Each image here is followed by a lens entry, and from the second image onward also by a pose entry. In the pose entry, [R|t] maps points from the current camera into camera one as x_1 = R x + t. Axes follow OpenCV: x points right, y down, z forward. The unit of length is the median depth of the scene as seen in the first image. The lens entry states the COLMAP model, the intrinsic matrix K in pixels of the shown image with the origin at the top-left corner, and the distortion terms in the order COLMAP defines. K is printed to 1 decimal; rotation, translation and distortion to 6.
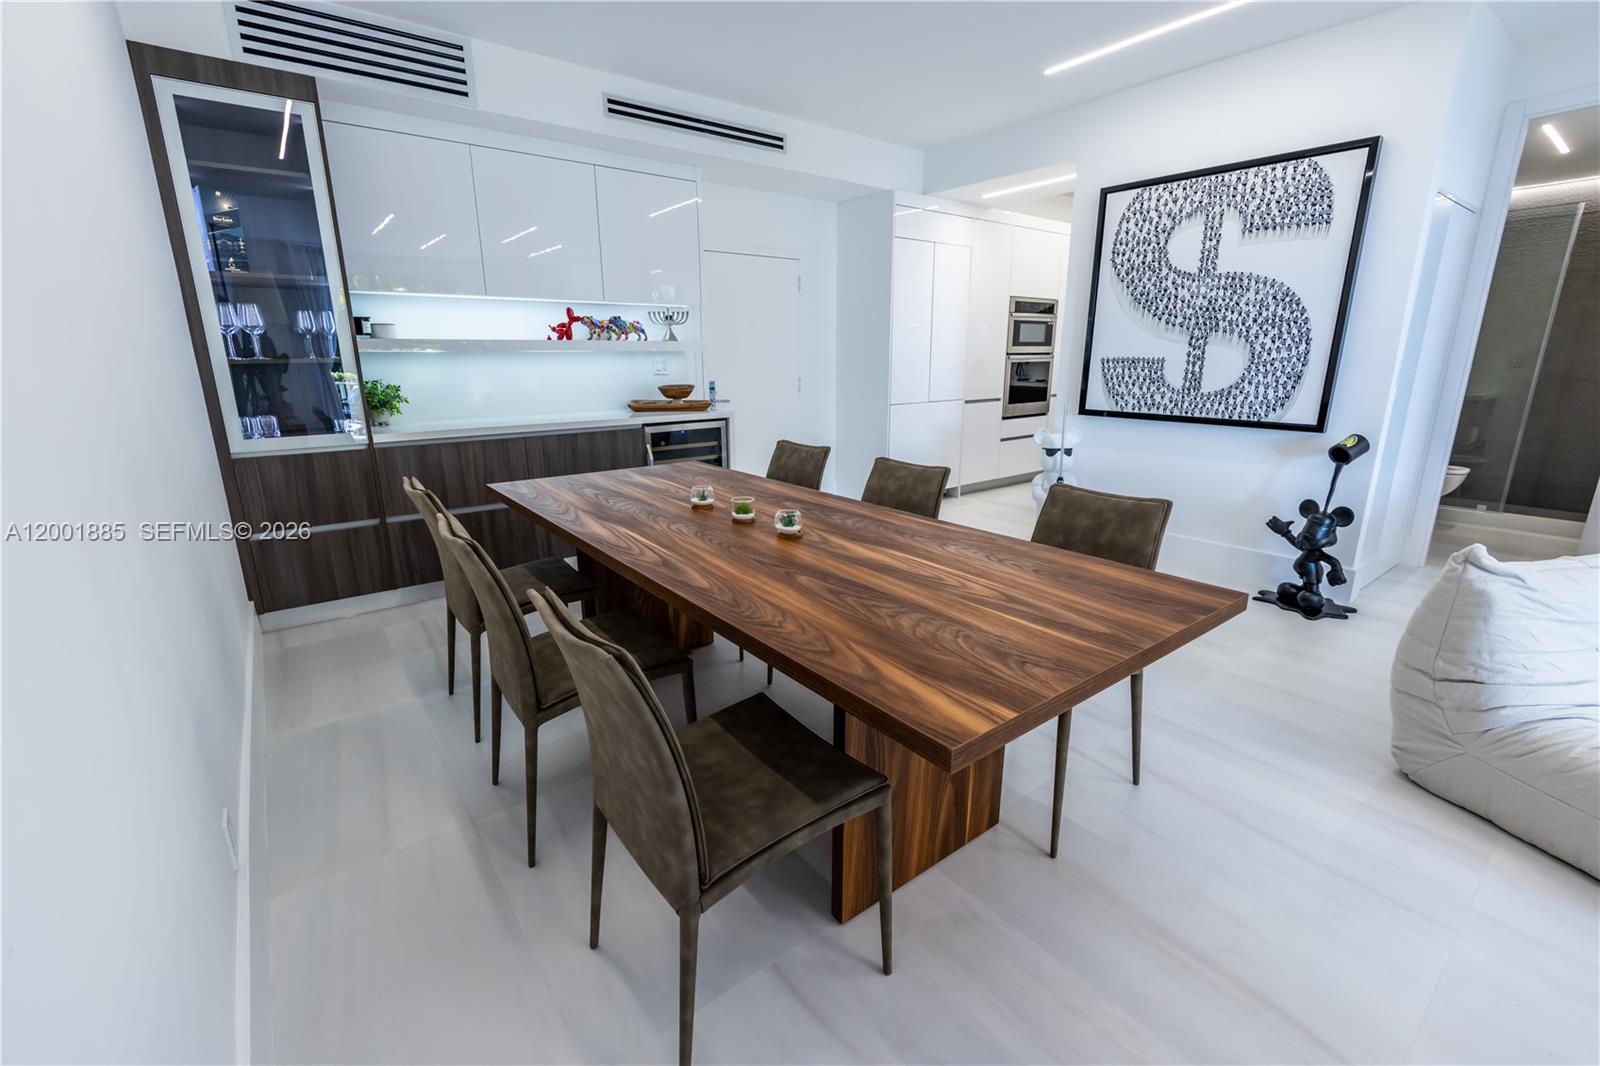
lens RADIAL K [[683.0, 0, 800.0], [0, 683.0, 533.0], [0, 0, 1]] dist [0.000015, -0.000168]
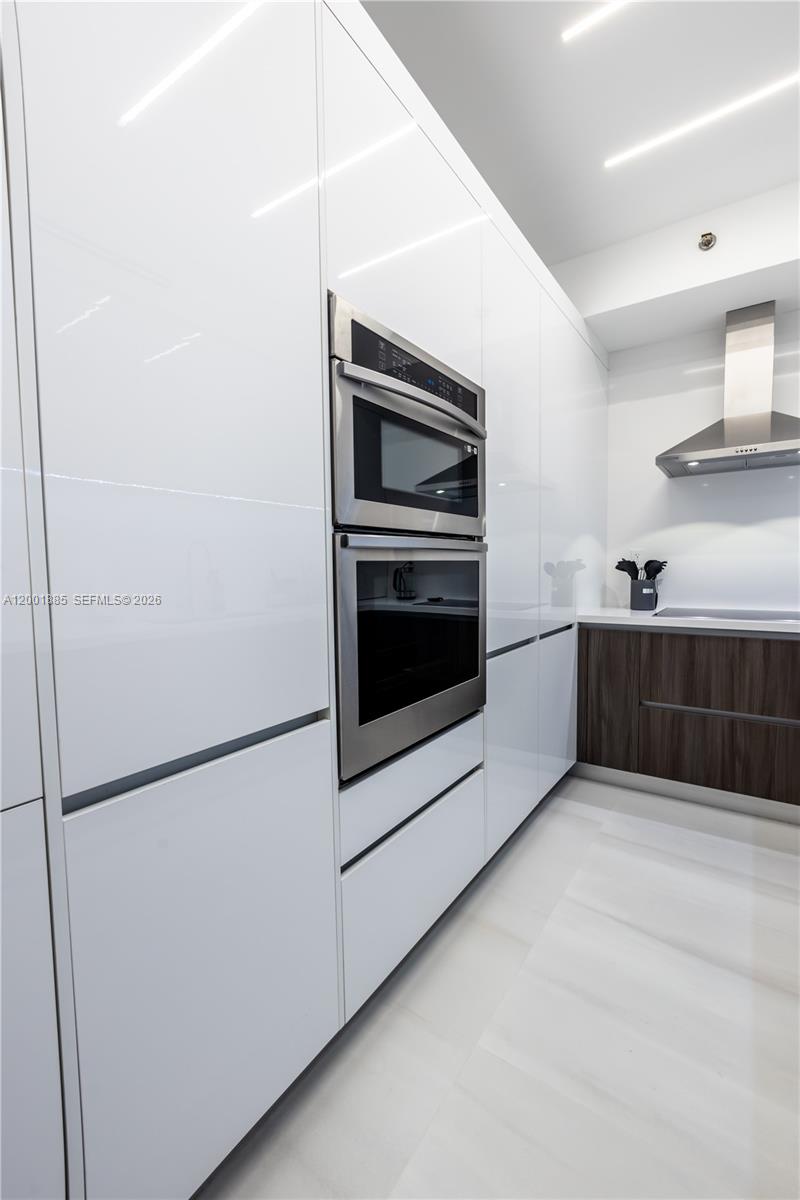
lens RADIAL K [[512.3, 0, 400.0], [0, 512.3, 600.0], [0, 0, 1]] dist [0.000015, -0.000168]
pose [[0.957819, -0.029435, 0.285859, 0.268419], [0.080098, 0.982665, -0.167196, -0.201844], [-0.275982, 0.183040, 0.943573, 0.815376]]
